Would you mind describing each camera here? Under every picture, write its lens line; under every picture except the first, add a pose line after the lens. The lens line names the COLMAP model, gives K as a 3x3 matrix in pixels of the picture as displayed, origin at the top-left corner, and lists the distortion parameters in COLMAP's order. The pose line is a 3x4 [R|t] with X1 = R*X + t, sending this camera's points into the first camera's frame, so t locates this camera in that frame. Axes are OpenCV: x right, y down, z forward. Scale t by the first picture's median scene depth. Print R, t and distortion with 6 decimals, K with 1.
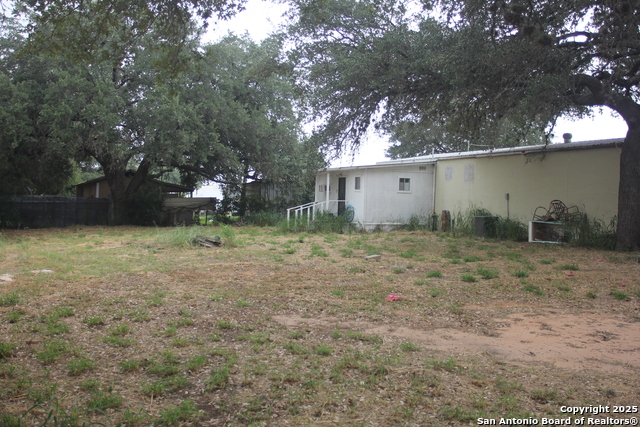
lens RADIAL K [[676.6, 0, 320.0], [0, 676.6, 213.5], [0, 0, 1]] dist [-0.084433, 0.025740]
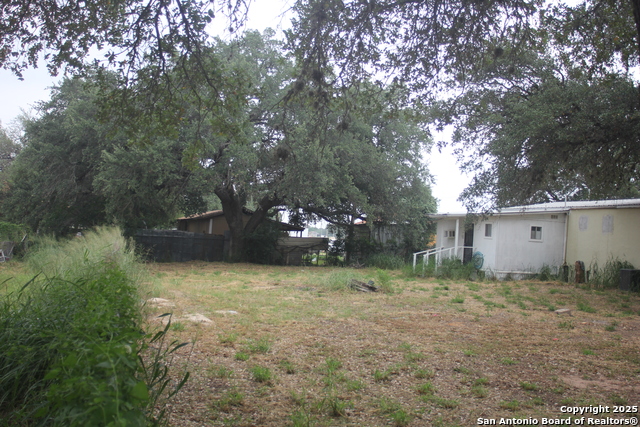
lens RADIAL K [[676.6, 0, 320.0], [0, 676.6, 213.5], [0, 0, 1]] dist [-0.084433, 0.025740]
pose [[0.993731, 0.032551, -0.106953, -0.081435], [-0.038751, 0.997655, -0.056412, -0.004030], [0.104866, 0.060203, 0.992662, -0.000532]]
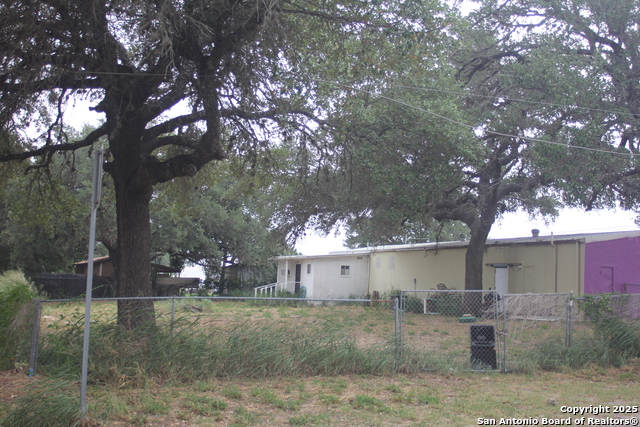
lens RADIAL K [[676.6, 0, 320.0], [0, 676.6, 213.5], [0, 0, 1]] dist [-0.084433, 0.025740]
pose [[0.999564, 0.018826, 0.022750, 0.043841], [-0.015929, 0.992473, -0.121422, 0.007033], [-0.024864, 0.121007, 0.992340, -0.299778]]
